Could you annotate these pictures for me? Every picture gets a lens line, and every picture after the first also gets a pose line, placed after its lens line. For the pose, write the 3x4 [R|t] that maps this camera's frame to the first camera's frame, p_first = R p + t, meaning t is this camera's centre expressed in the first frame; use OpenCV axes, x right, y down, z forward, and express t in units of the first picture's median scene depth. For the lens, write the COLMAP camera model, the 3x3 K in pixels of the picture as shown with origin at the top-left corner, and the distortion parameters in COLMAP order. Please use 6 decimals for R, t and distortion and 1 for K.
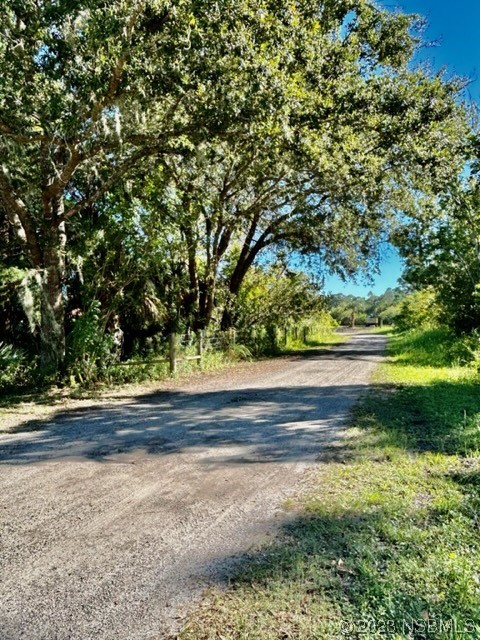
lens RADIAL K [[470.2, 0, 240.5], [0, 470.2, 321.9], [0, 0, 1]] dist [0.008321, 0.000694]
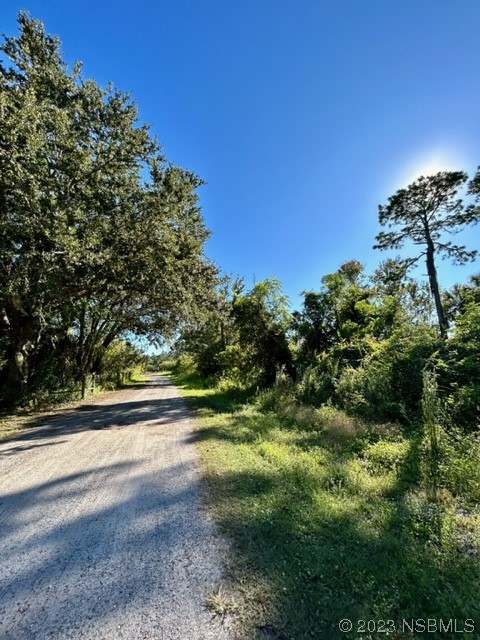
lens RADIAL K [[256.8, 0, 238.9], [0, 256.8, 319.7], [0, 0, 1]] dist [-0.000825, -0.000058]
pose [[0.822205, 0.113359, 0.557790, -0.124076], [-0.006152, 0.981680, -0.190438, -0.002207], [-0.569159, 0.153148, 0.807839, -0.126584]]
